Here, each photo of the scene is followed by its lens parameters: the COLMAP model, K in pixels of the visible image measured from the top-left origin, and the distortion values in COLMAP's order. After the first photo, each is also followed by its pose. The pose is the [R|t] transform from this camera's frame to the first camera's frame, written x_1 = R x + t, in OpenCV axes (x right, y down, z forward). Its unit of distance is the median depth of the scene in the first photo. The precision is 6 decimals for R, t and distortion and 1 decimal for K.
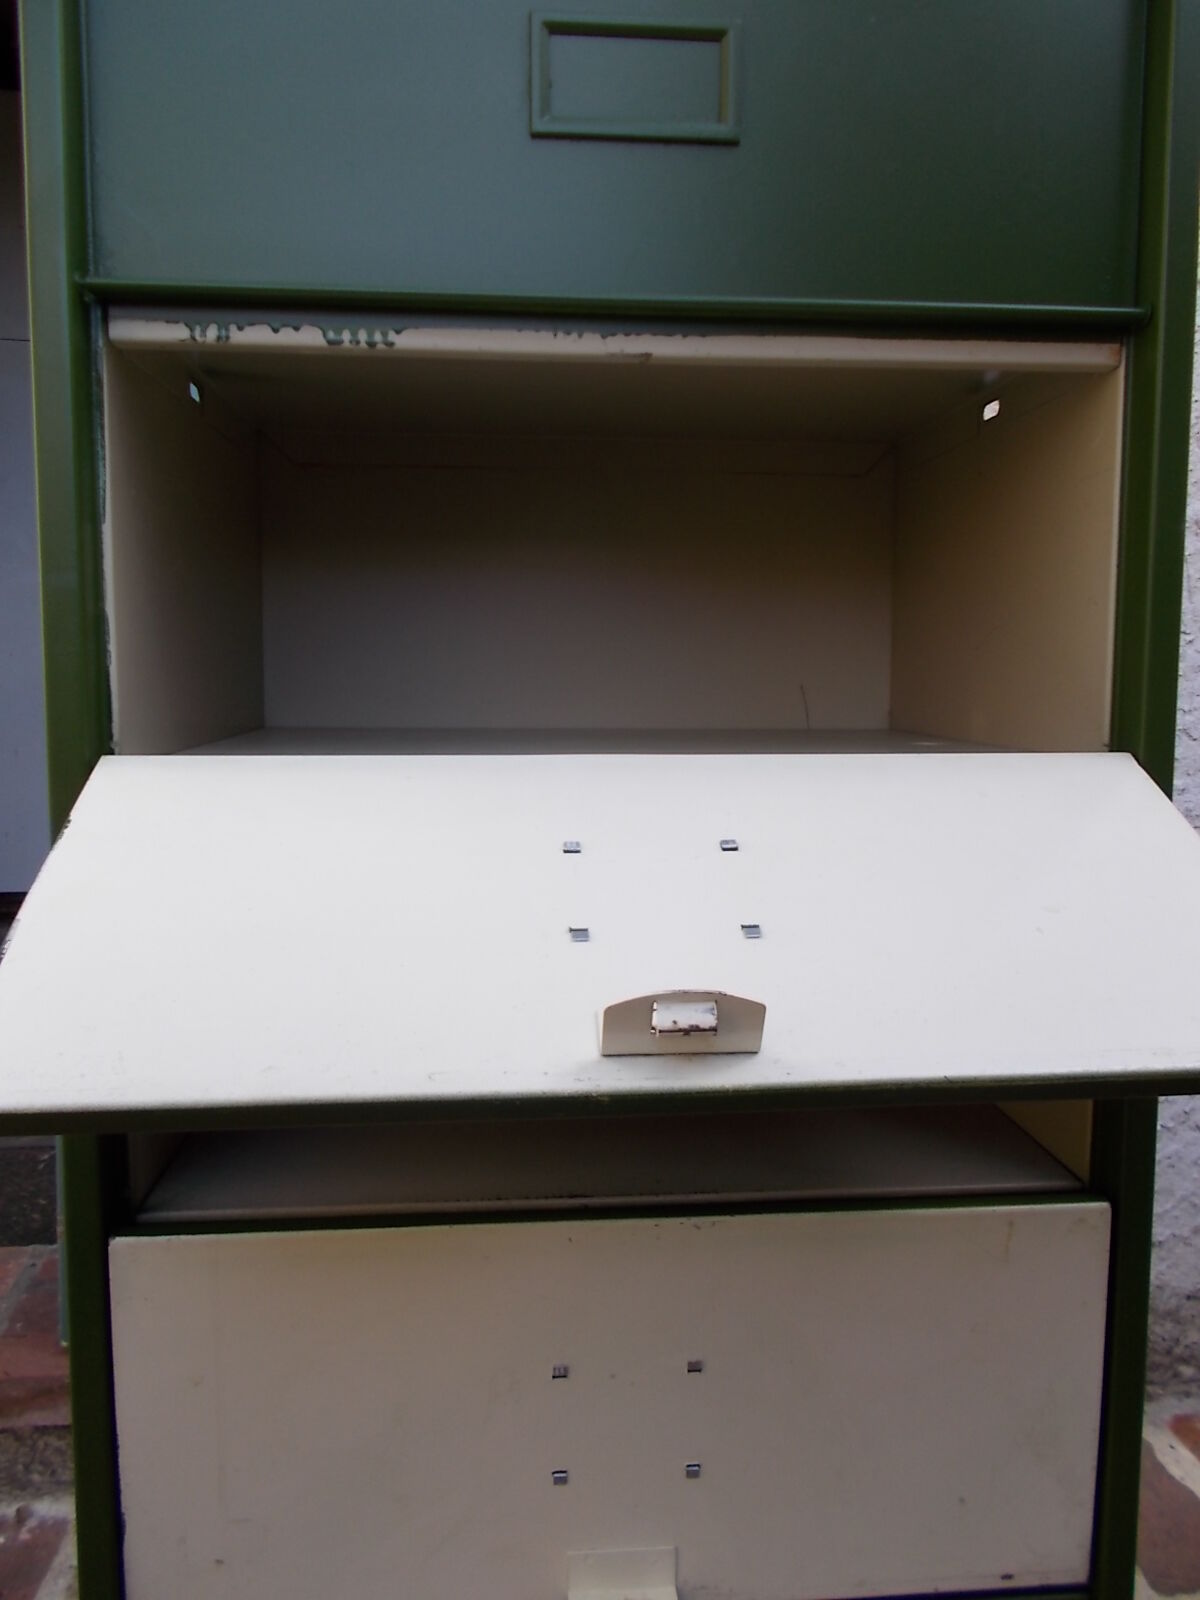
lens RADIAL K [[1217.9, 0, 614.7], [0, 1217.9, 788.9], [0, 0, 1]] dist [0.015523, -0.026533]
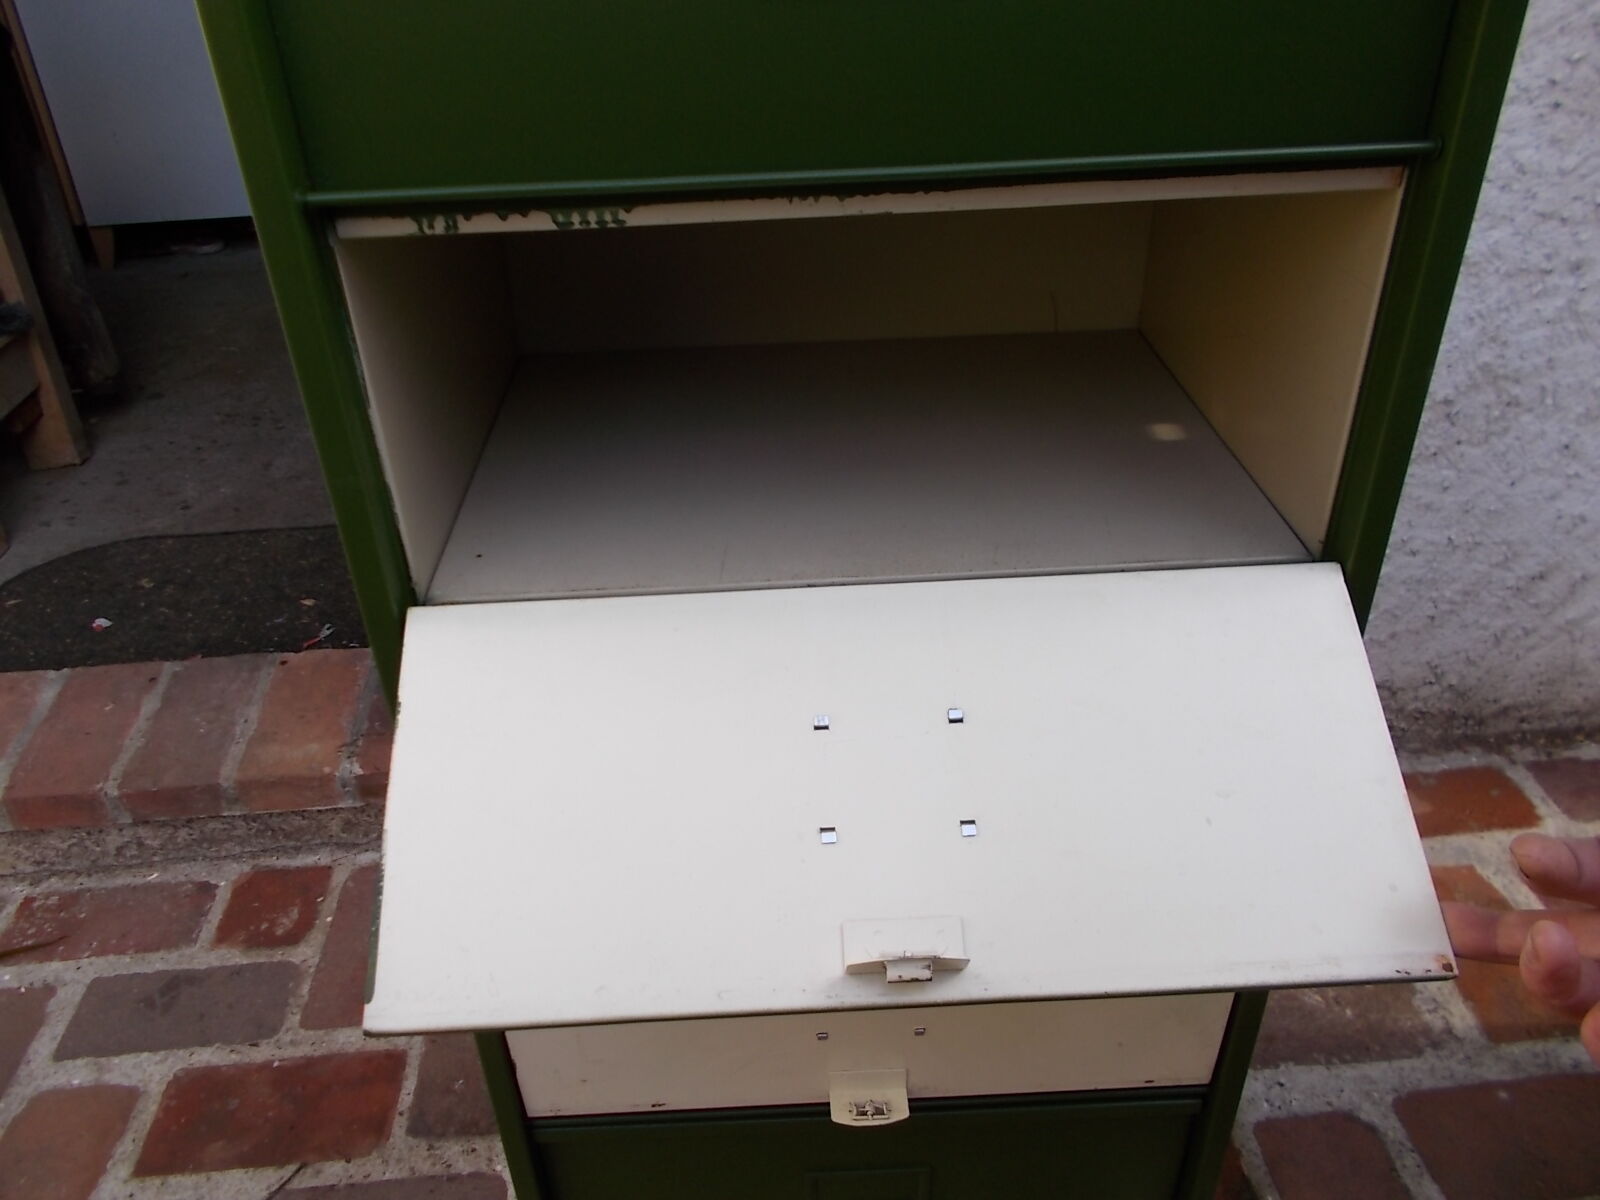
lens RADIAL K [[1217.9, 0, 786.8], [0, 1217.9, 596.4], [0, 0, 1]] dist [0.015523, -0.026533]
pose [[0.997611, -0.004197, -0.068958, 0.012324], [0.035443, 0.887882, 0.458704, -0.486959], [0.059302, -0.460052, 0.885909, 0.008784]]
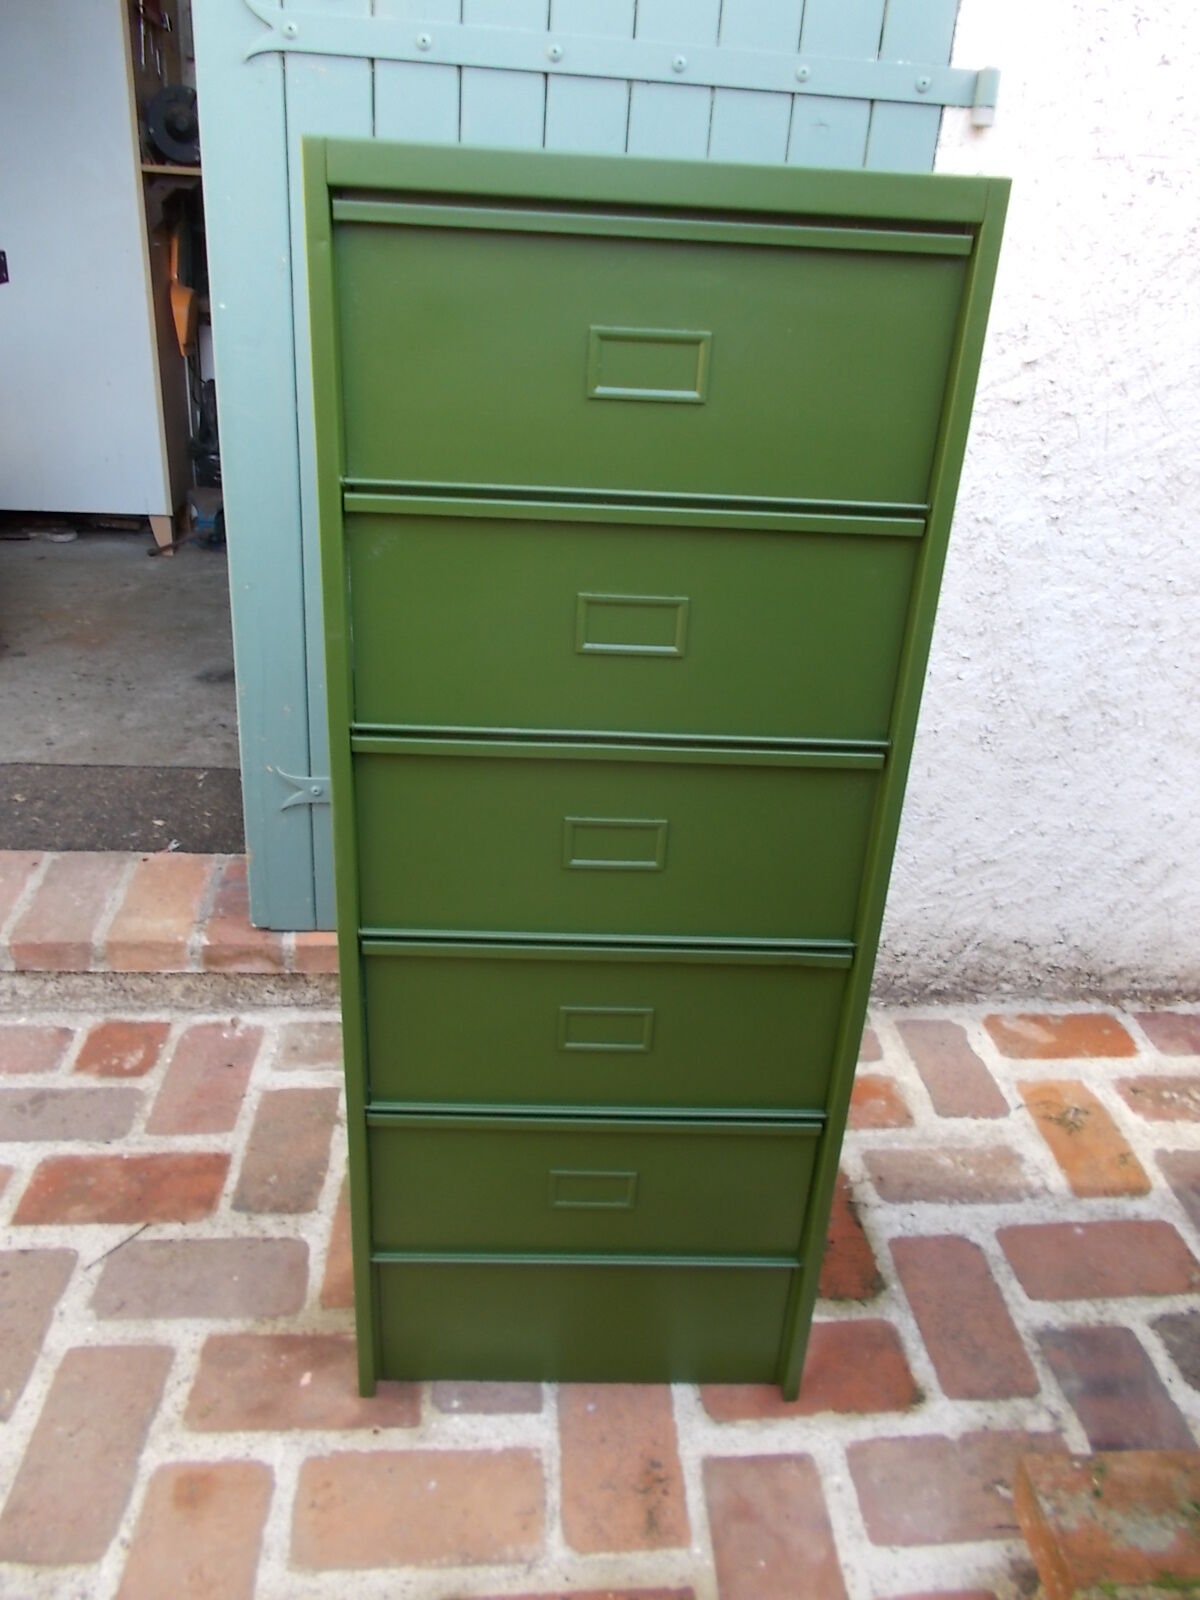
lens RADIAL K [[1217.9, 0, 612.0], [0, 1217.9, 797.0], [0, 0, 1]] dist [0.015523, -0.026533]
pose [[0.997532, 0.066553, -0.022378, 0.041162], [-0.054520, 0.935001, 0.350431, -0.545585], [0.044246, -0.348346, 0.936321, -0.758091]]
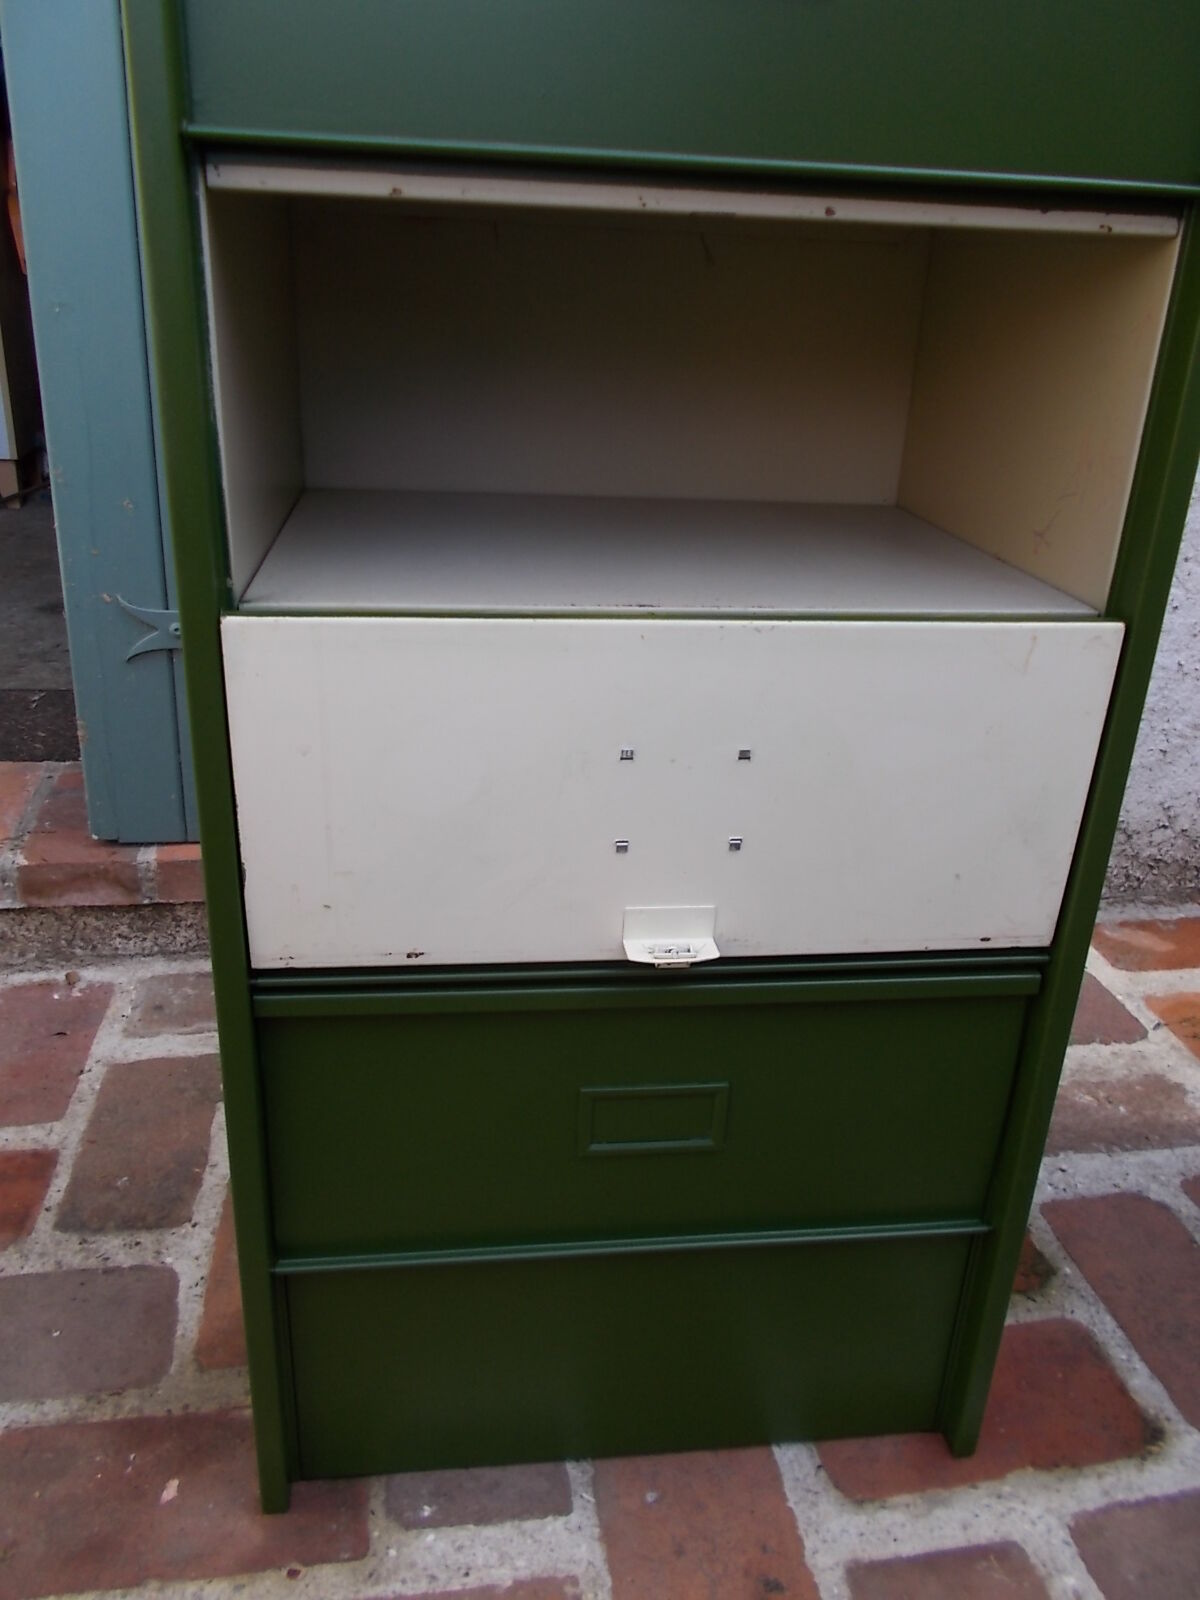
lens RADIAL K [[1217.9, 0, 612.6], [0, 1217.9, 795.9], [0, 0, 1]] dist [0.015523, -0.026533]
pose [[0.998397, 0.019975, 0.052956, -0.109952], [-0.035207, 0.951774, 0.304772, 0.160179], [-0.044315, -0.306148, 0.950952, -0.078507]]
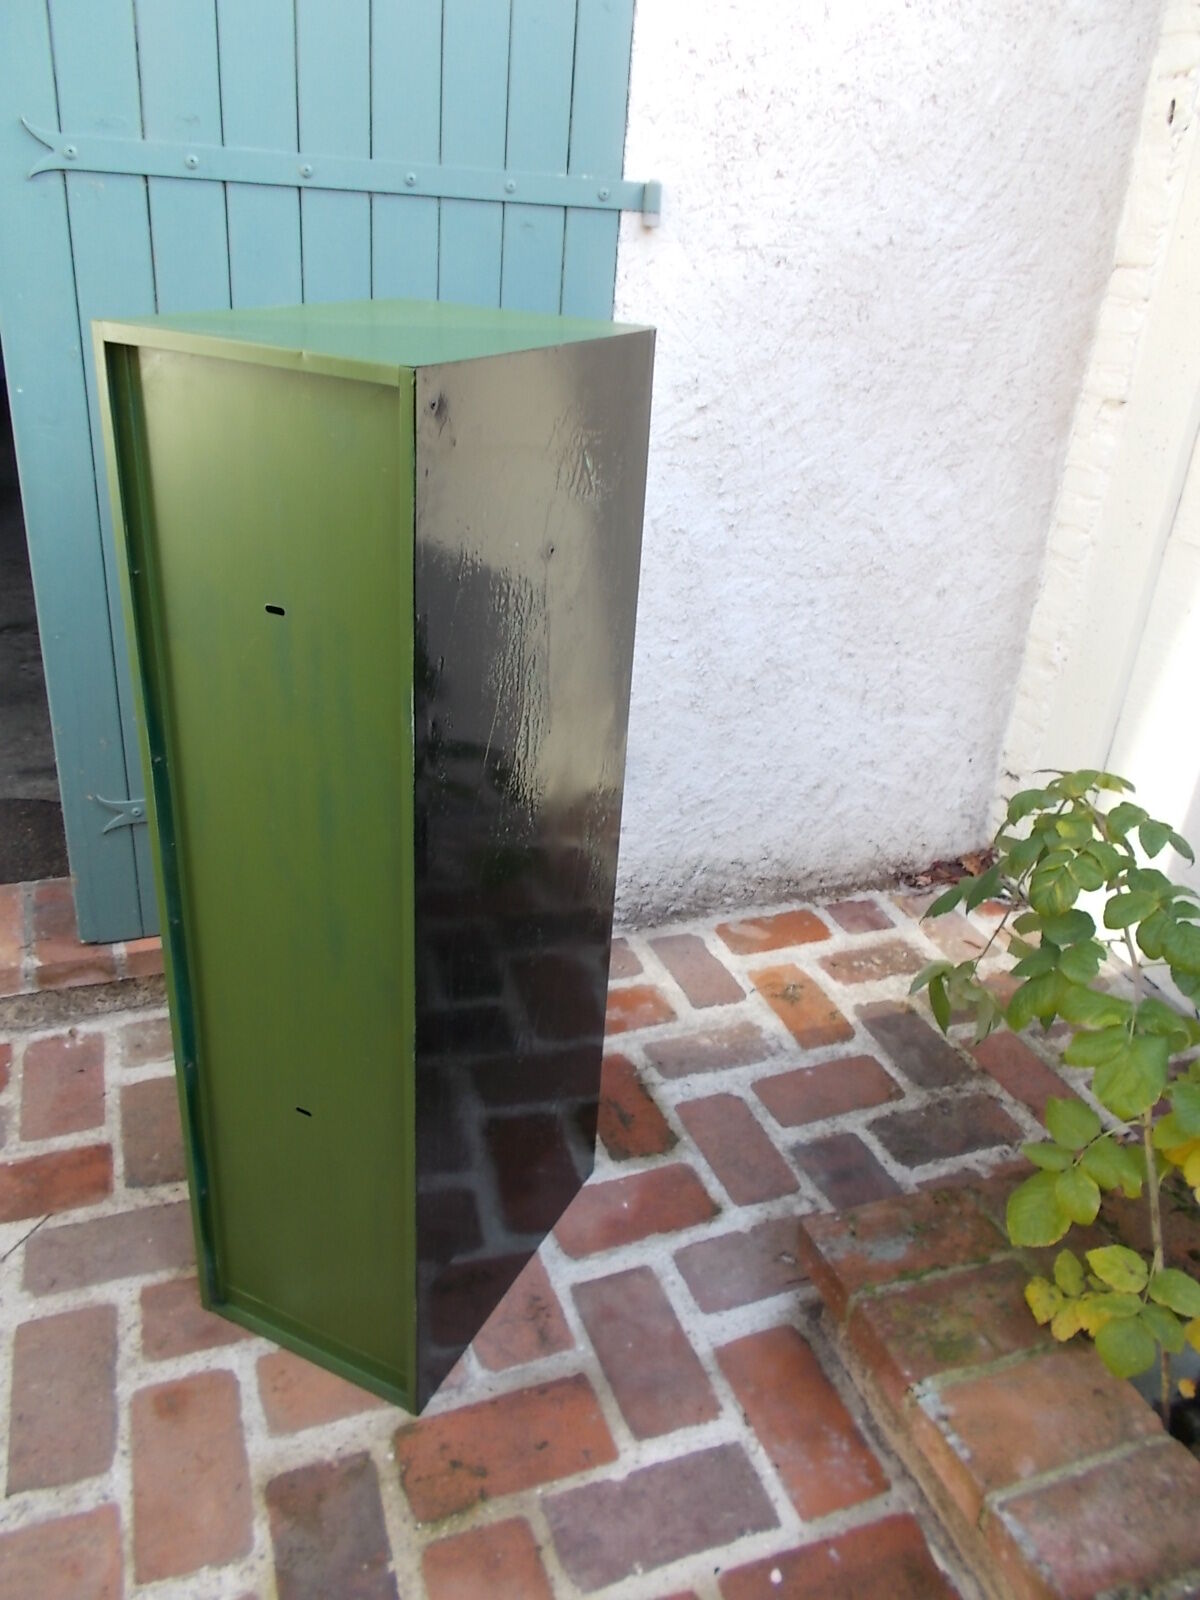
lens RADIAL K [[1217.9, 0, 616.1], [0, 1217.9, 798.7], [0, 0, 1]] dist [0.015523, -0.026533]
pose [[0.968115, -0.054569, 0.244489, -0.307611], [-0.041103, 0.928154, 0.369919, -0.797102], [-0.247110, -0.368174, 0.896317, -1.286305]]
